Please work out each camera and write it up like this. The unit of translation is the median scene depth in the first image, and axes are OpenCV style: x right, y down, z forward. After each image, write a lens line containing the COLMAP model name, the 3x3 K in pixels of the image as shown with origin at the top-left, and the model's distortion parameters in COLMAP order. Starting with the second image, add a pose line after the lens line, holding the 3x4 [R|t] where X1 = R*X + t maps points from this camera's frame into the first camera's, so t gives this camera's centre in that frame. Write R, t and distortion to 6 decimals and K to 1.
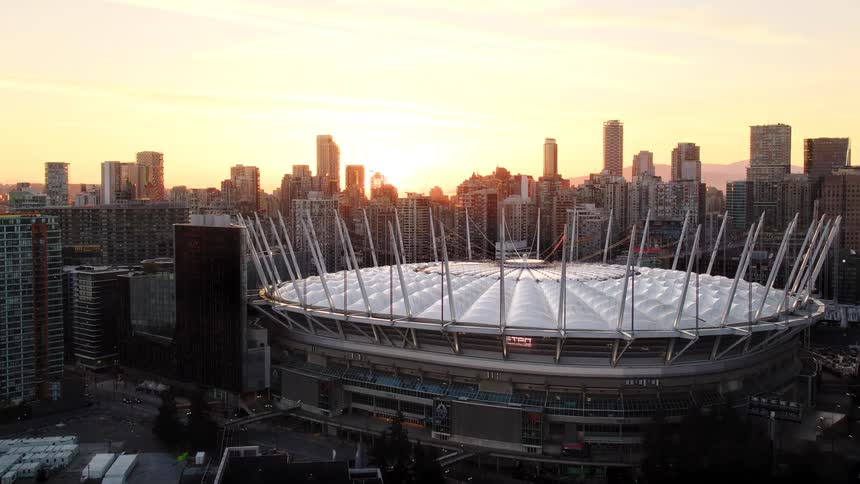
lens RADIAL K [[920.1, 0, 434.4], [0, 920.1, 233.8], [0, 0, 1]] dist [-0.010741, 0.128153]
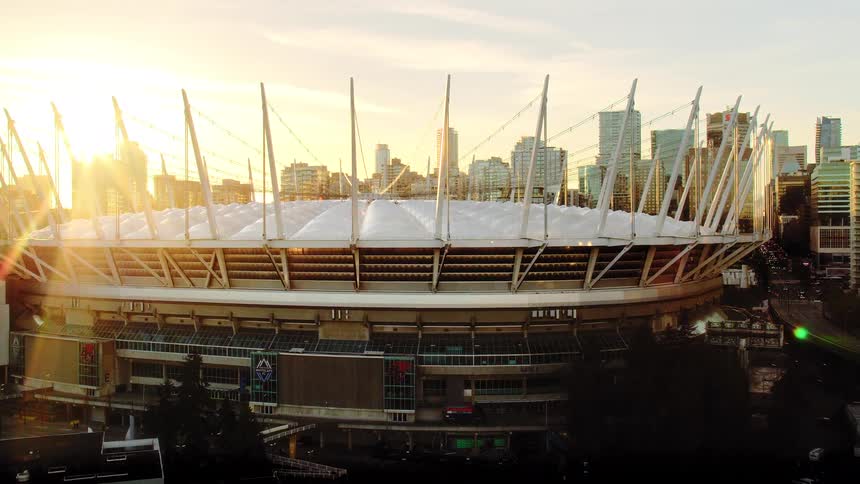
lens RADIAL K [[926.4, 0, 430.0], [0, 926.4, 242.0], [0, 0, 1]] dist [0.009271, 0.023449]
pose [[0.982947, -0.007228, 0.183749, 0.002878], [0.014200, 0.999227, -0.036653, 0.113353], [-0.183342, 0.038637, 0.982290, 0.277523]]
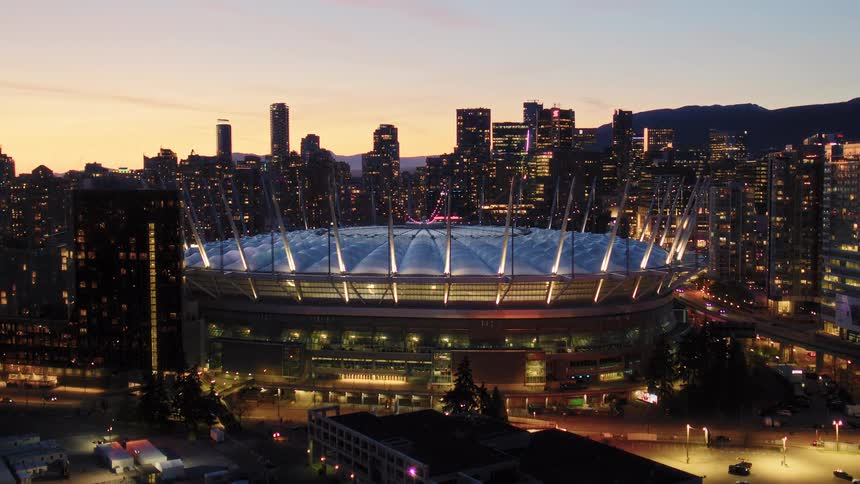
lens RADIAL K [[926.4, 0, 430.0], [0, 926.4, 242.0], [0, 0, 1]] dist [0.009271, 0.023449]
pose [[0.899975, -0.033999, 0.434614, -0.403603], [0.026129, 0.999369, 0.024073, 0.030593], [-0.435158, -0.010309, 0.900295, 0.071884]]
